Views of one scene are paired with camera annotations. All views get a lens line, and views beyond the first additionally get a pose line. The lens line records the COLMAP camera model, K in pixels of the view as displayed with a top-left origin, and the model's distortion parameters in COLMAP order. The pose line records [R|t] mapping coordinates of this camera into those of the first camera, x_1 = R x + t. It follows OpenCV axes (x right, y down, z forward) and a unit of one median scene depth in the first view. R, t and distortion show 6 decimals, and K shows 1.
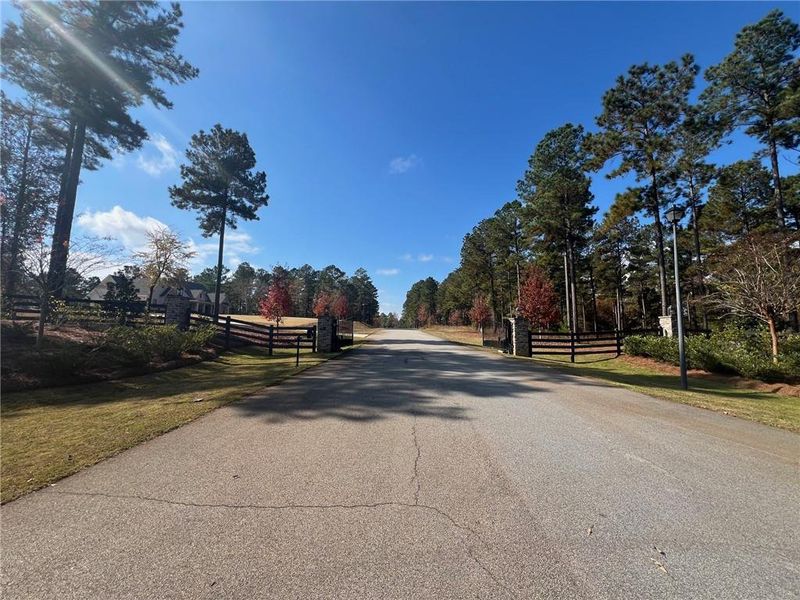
lens RADIAL K [[320.0, 0, 400.8], [0, 320.0, 300.8], [0, 0, 1]] dist [-0.001006, 0.000160]
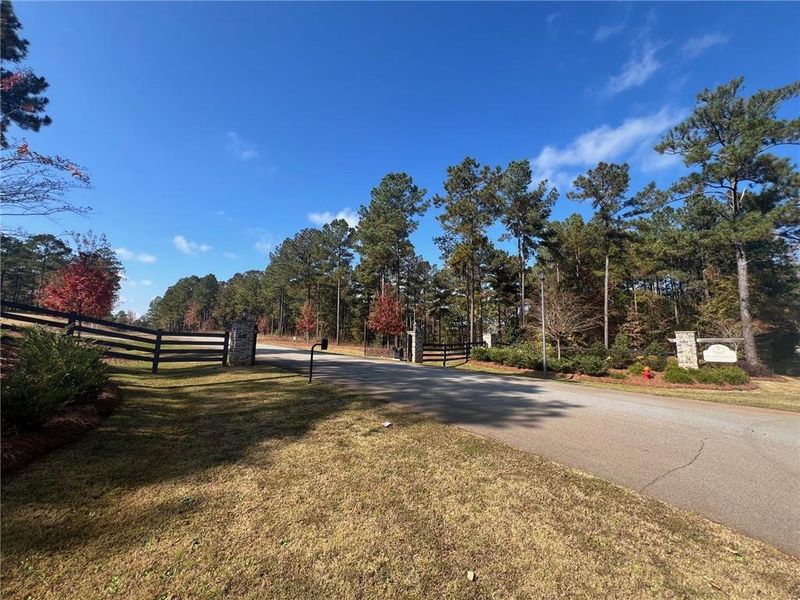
lens RADIAL K [[320.0, 0, 400.8], [0, 320.0, 300.8], [0, 0, 1]] dist [-0.001006, 0.000160]
pose [[0.755375, 0.096554, 0.648140, -0.267490], [-0.081594, 0.995246, -0.053168, 0.004567], [-0.650193, -0.012723, 0.759663, 0.071345]]
